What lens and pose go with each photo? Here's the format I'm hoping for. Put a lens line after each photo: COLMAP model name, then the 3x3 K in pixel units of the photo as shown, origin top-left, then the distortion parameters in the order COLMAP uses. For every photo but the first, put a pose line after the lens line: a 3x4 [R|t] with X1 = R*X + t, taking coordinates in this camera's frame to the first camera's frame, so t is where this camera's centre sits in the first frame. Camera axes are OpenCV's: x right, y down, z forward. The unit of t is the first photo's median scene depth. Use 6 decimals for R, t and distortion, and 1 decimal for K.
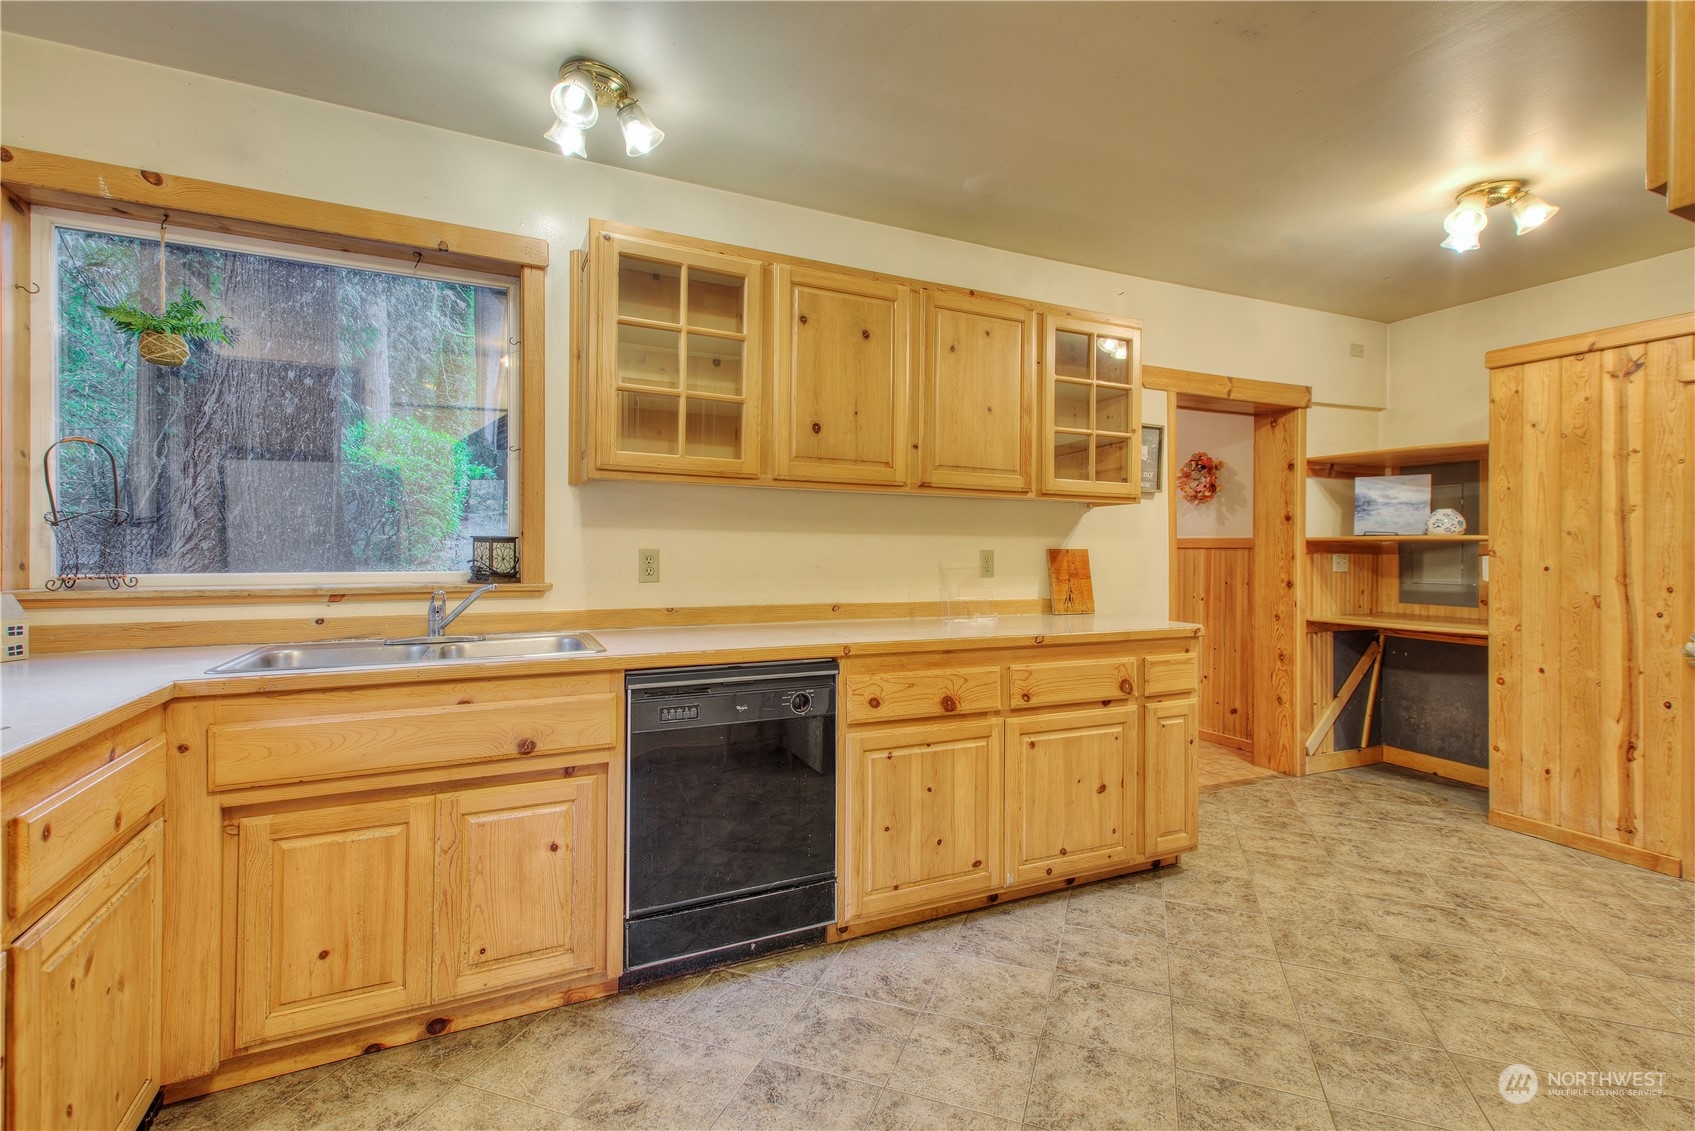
lens RADIAL K [[772.1, 0, 857.5], [0, 772.1, 551.5], [0, 0, 1]] dist [0.022933, 0.000317]
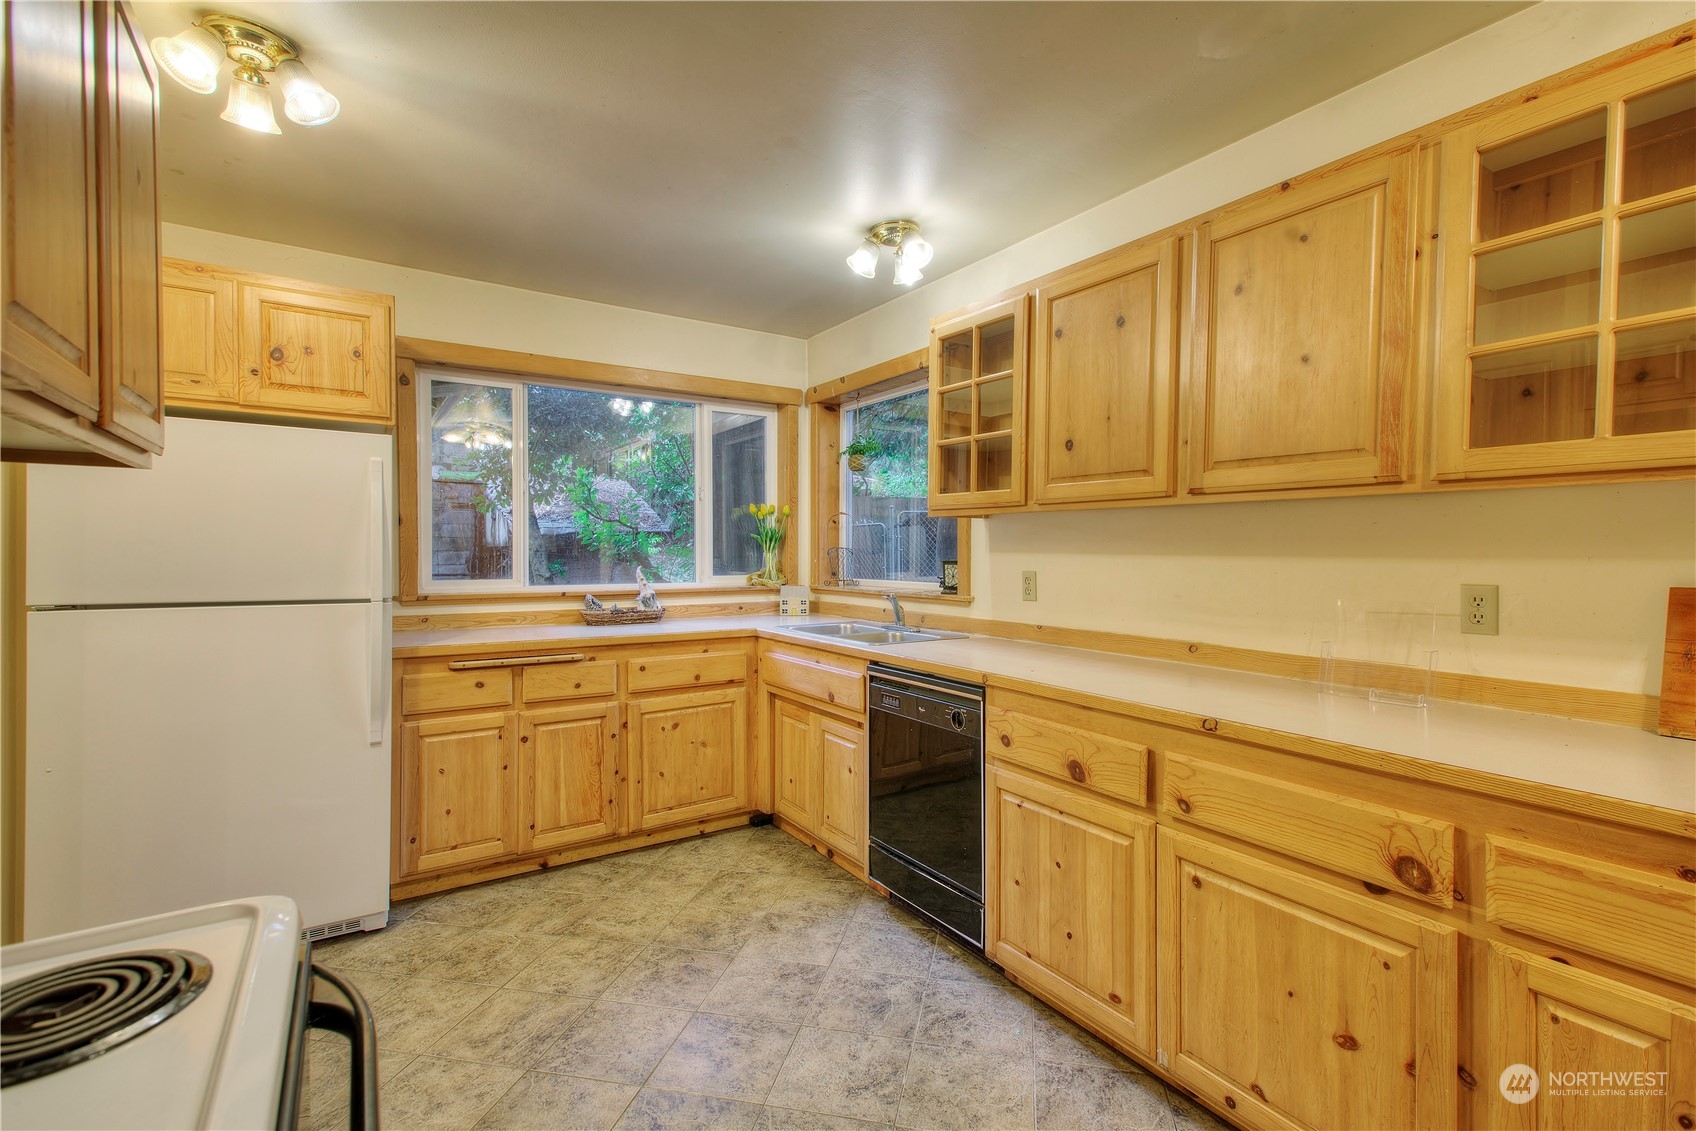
lens RADIAL K [[772.6, 0, 859.3], [0, 772.6, 558.1], [0, 0, 1]] dist [0.022933, 0.000317]
pose [[0.138475, 0.004271, -0.990357, 0.916643], [-0.004051, 0.999985, 0.003746, -0.028634], [0.990358, 0.003493, 0.138490, 0.682032]]
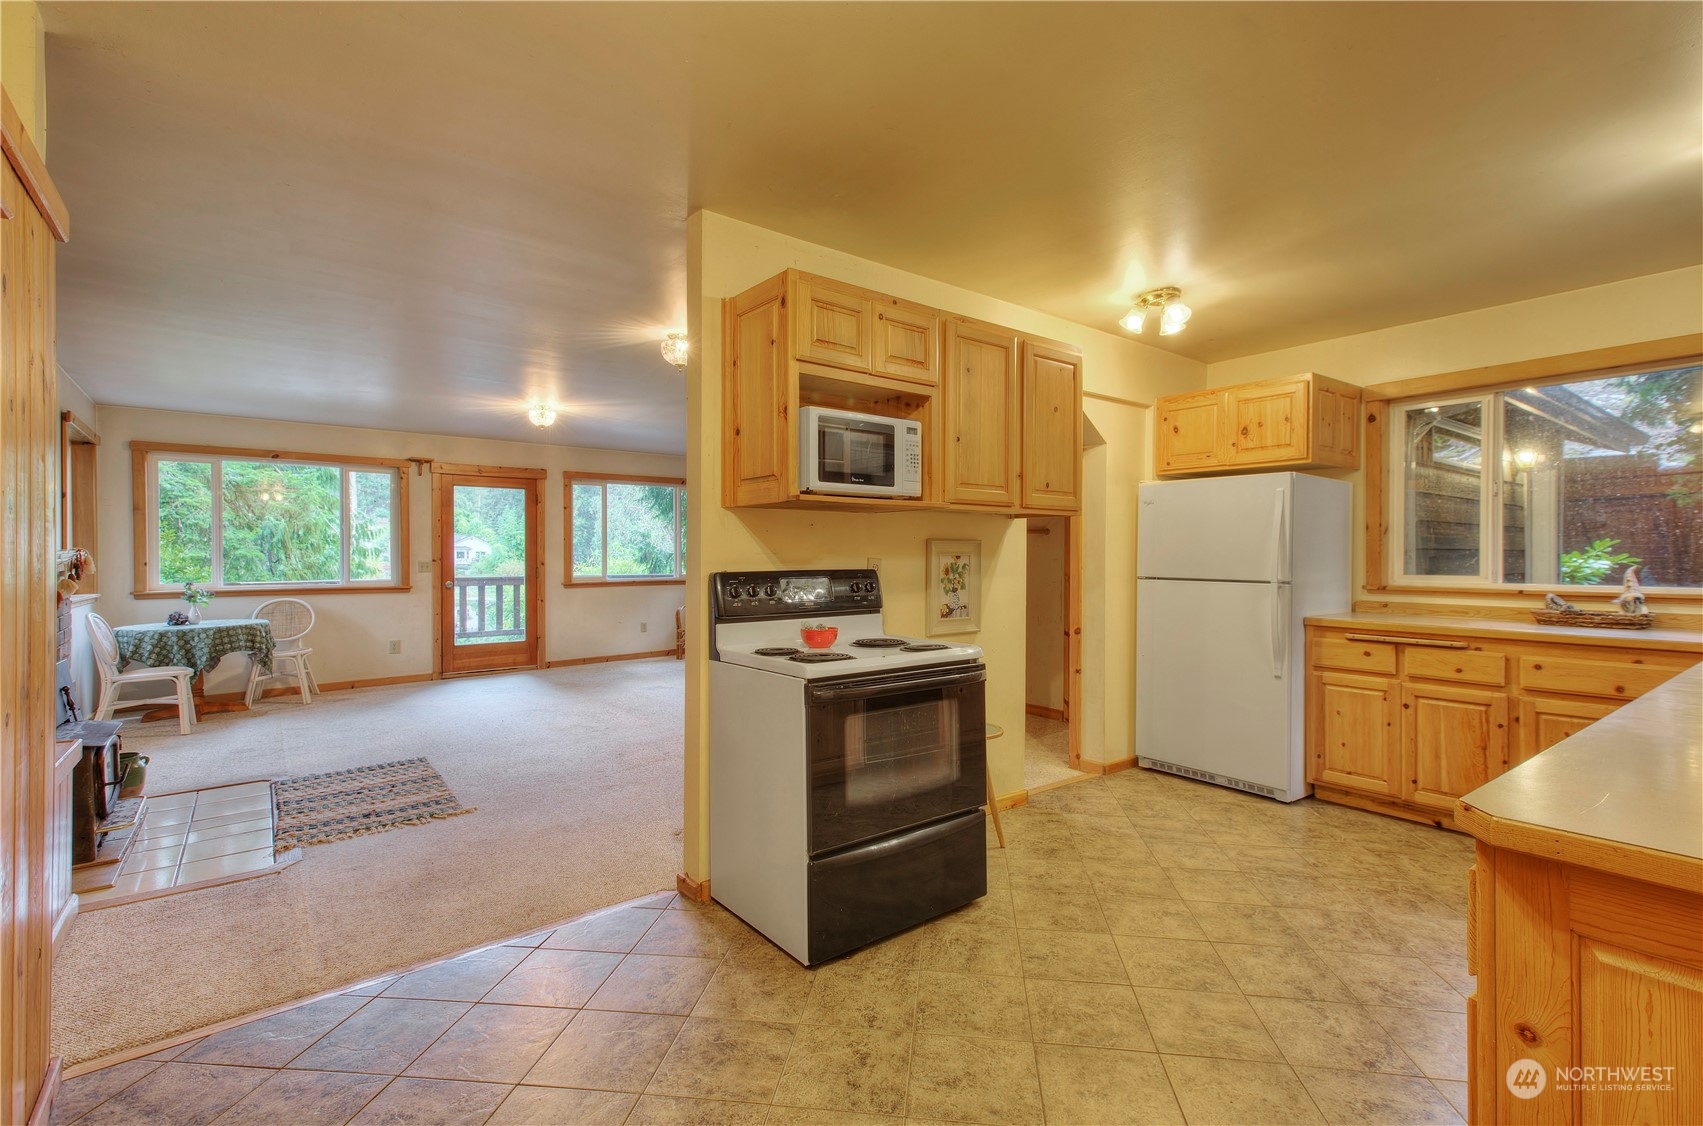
lens RADIAL K [[775.8, 0, 852.5], [0, 775.8, 558.9], [0, 0, 1]] dist [0.022933, 0.000317]
pose [[-0.977267, -0.004821, -0.211958, 0.977699], [-0.006155, 0.999965, 0.005636, -0.016707], [0.211924, 0.006812, -0.977262, 1.595485]]
